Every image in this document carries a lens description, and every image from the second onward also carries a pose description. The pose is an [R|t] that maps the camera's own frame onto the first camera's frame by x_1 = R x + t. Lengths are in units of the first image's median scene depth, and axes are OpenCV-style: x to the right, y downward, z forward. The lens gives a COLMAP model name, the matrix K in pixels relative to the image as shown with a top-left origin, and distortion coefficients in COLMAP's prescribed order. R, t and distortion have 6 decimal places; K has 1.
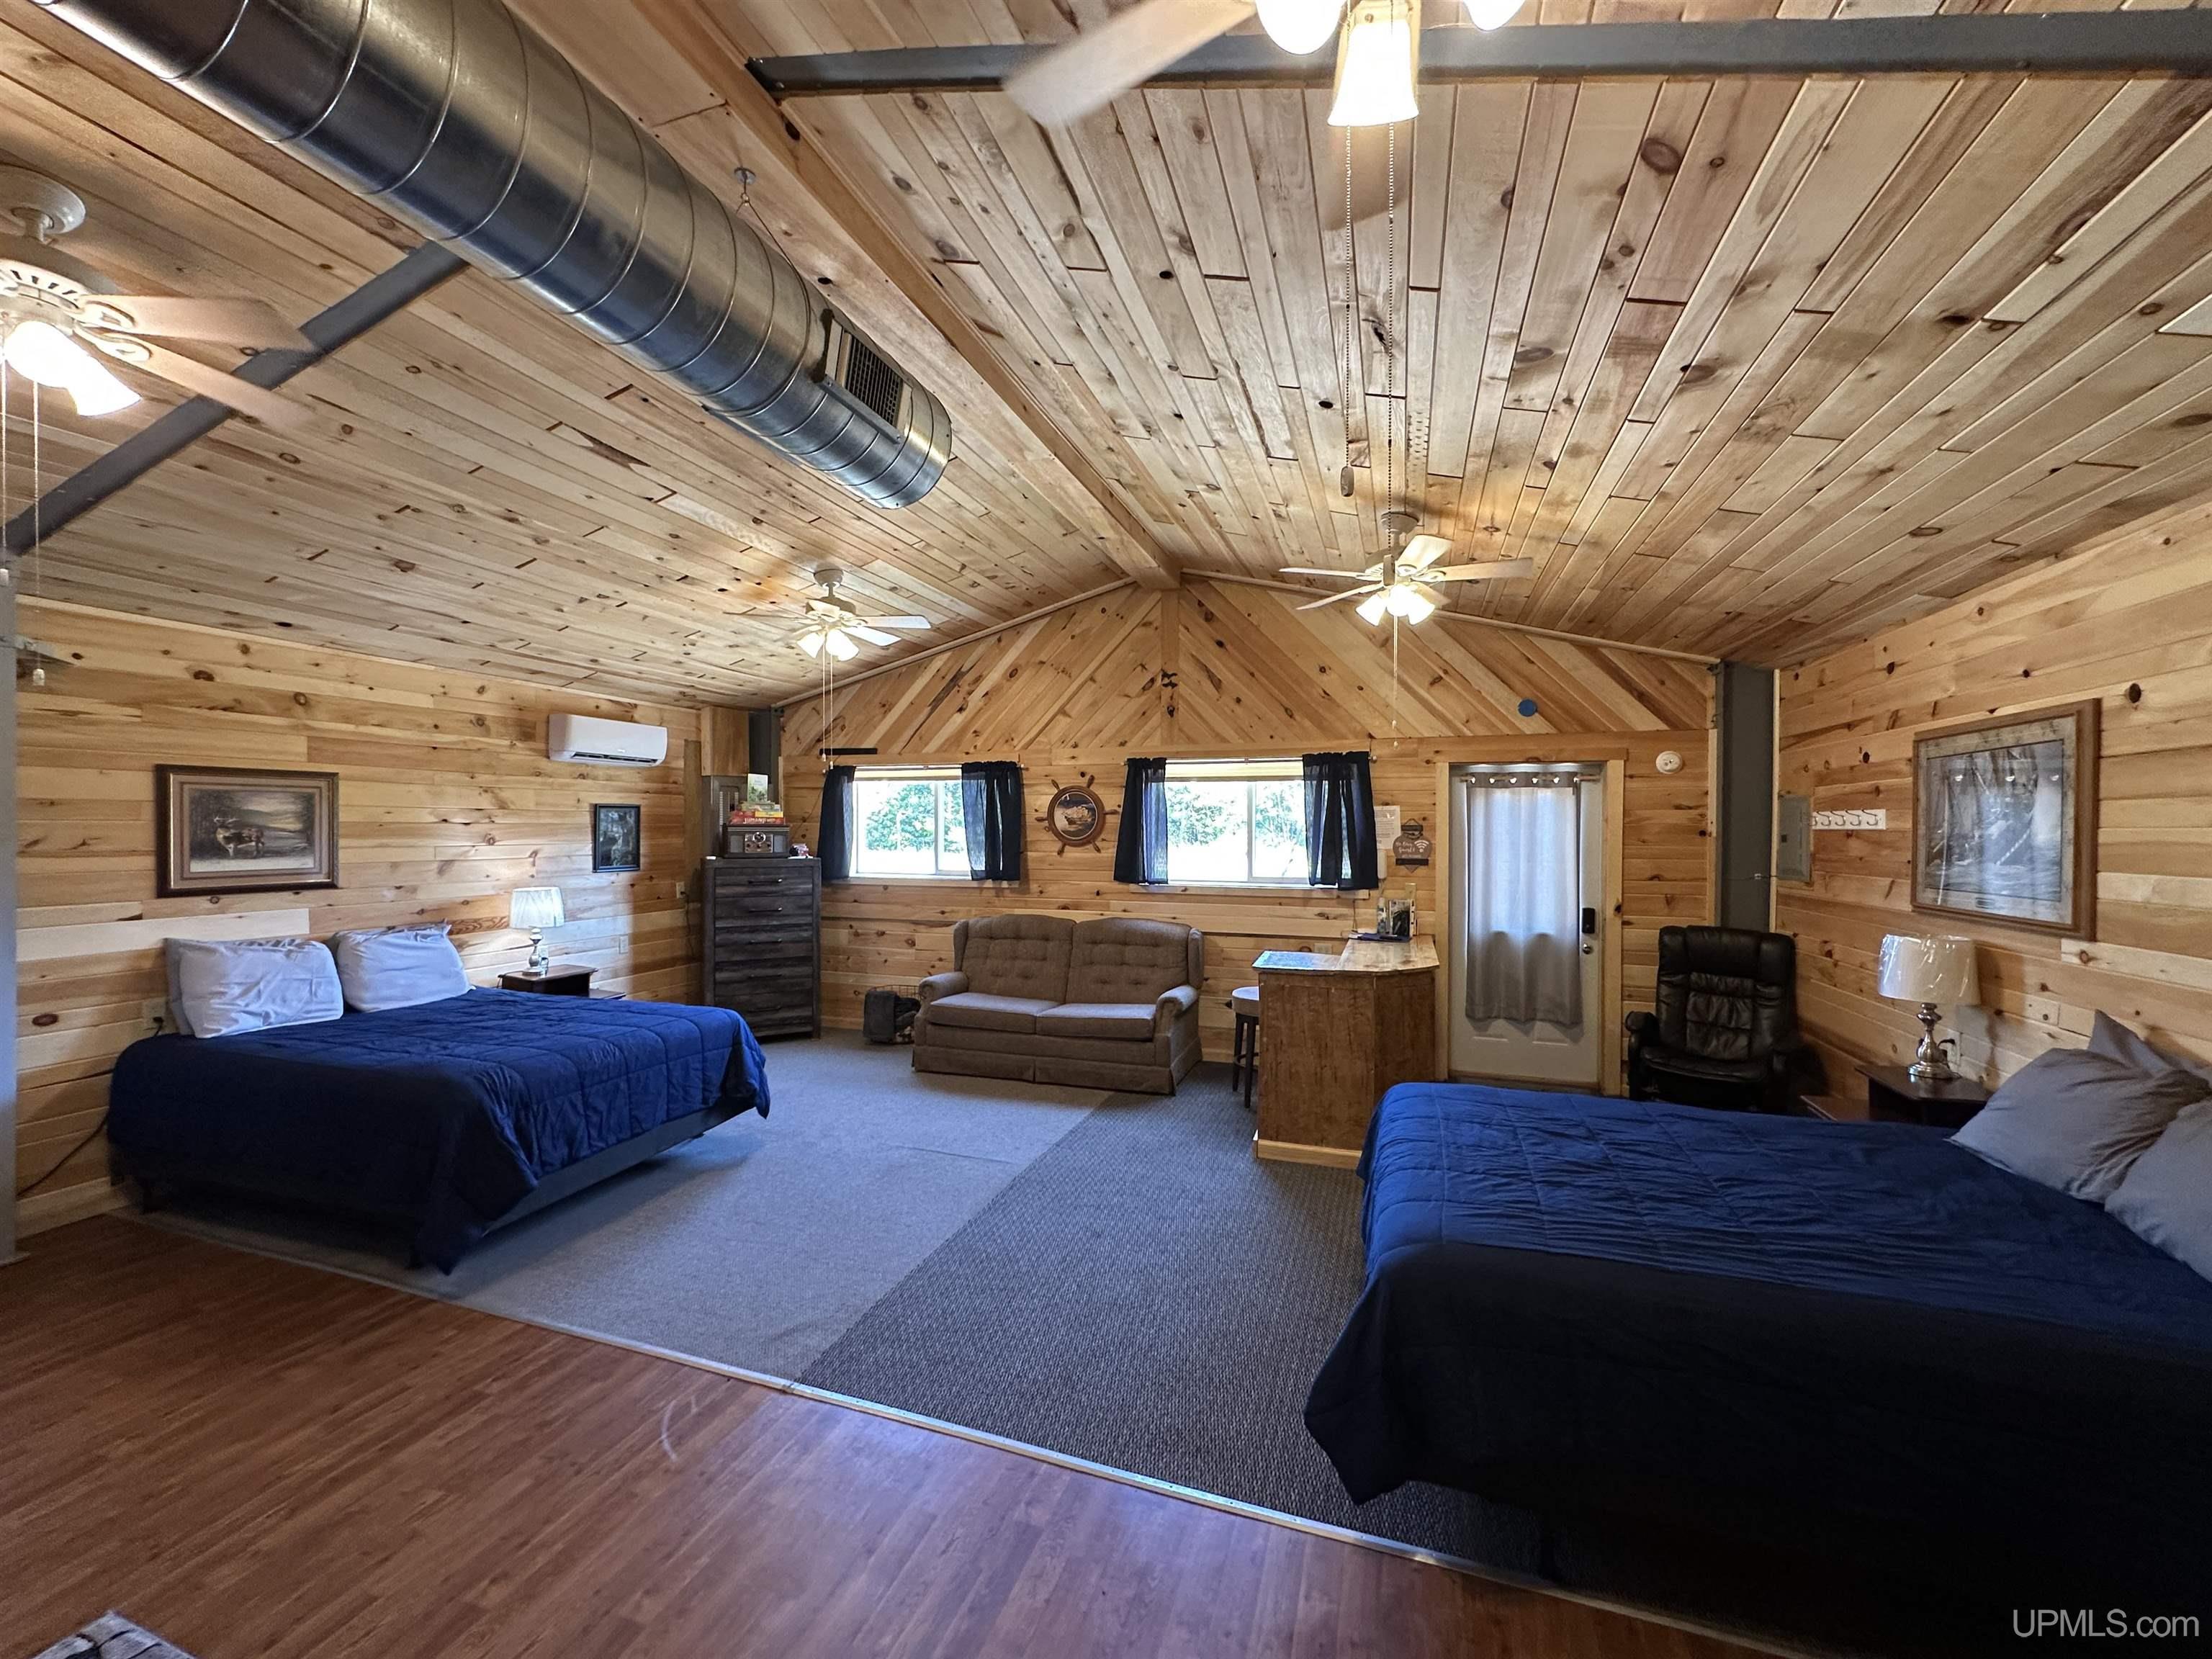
lens RADIAL K [[881.3, 0, 1107.0], [0, 881.3, 836.3], [0, 0, 1]] dist [-0.003781, 0.000099]
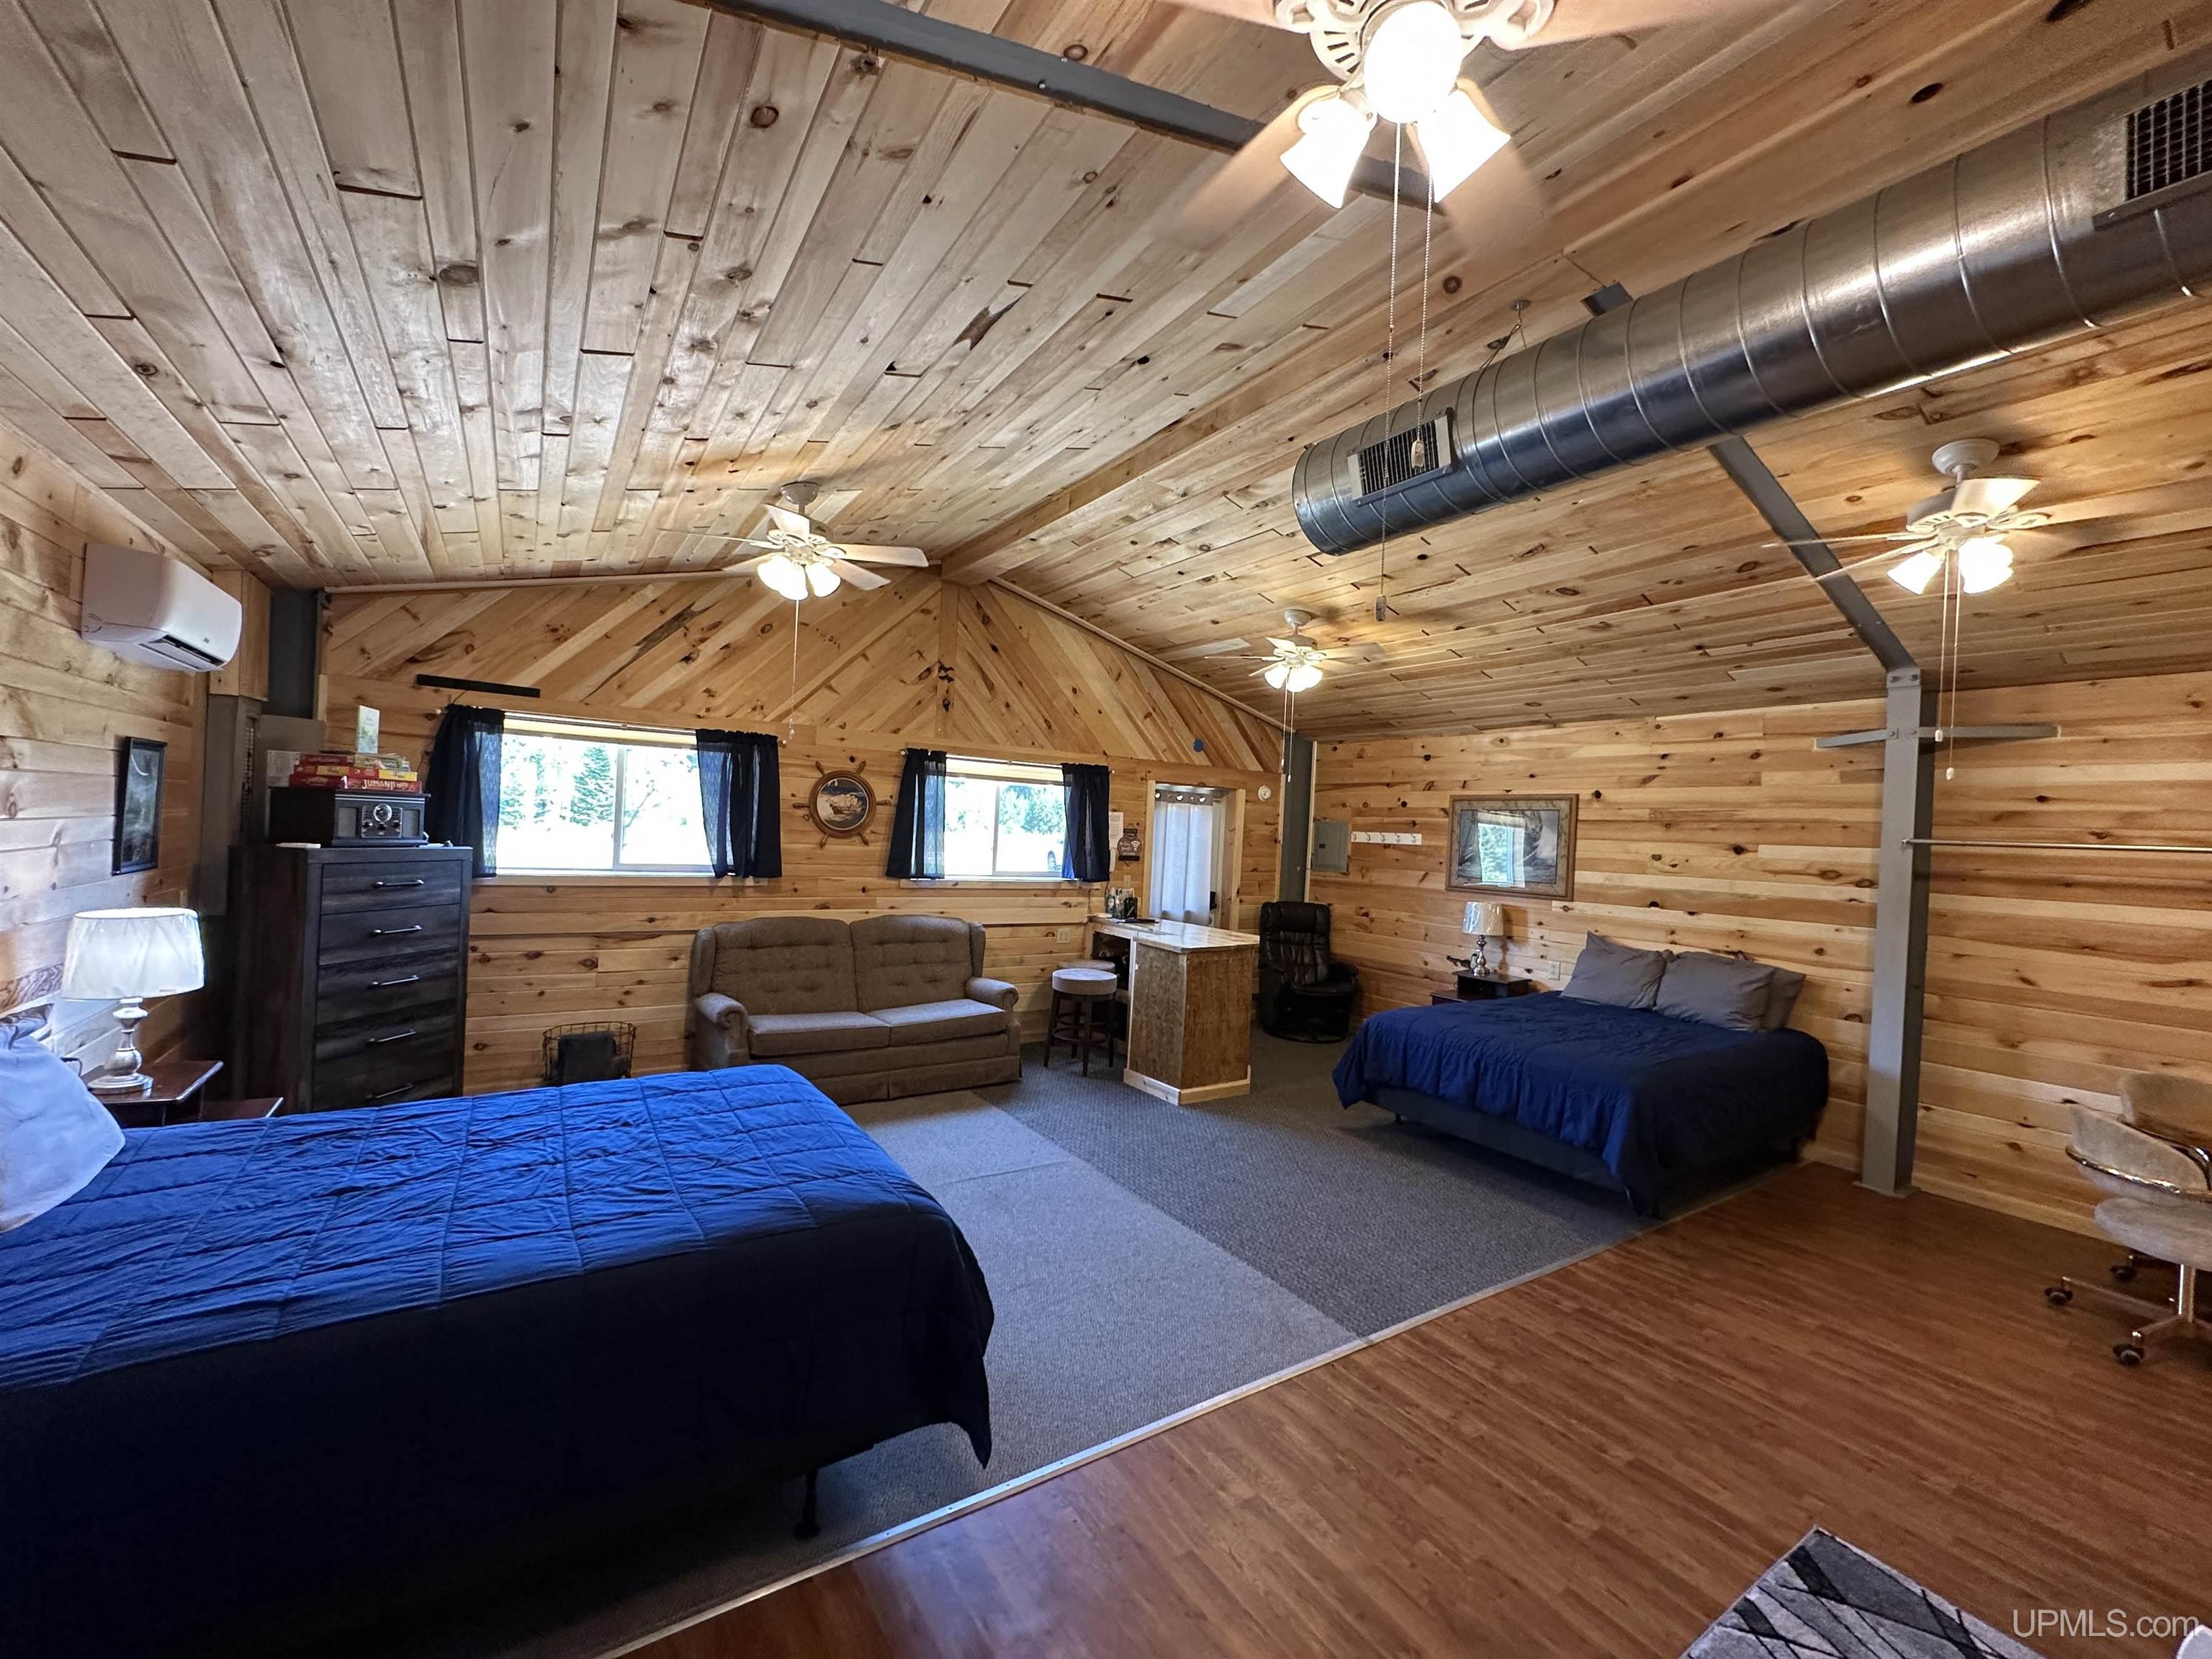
lens RADIAL K [[881.3, 0, 1102.5], [0, 881.3, 837.4], [0, 0, 1]] dist [-0.003781, 0.000099]
pose [[0.610286, 0.020891, 0.791906, -0.633477], [-0.037783, 0.999282, 0.002756, -0.002376], [-0.791280, -0.031603, 0.610637, 0.260520]]
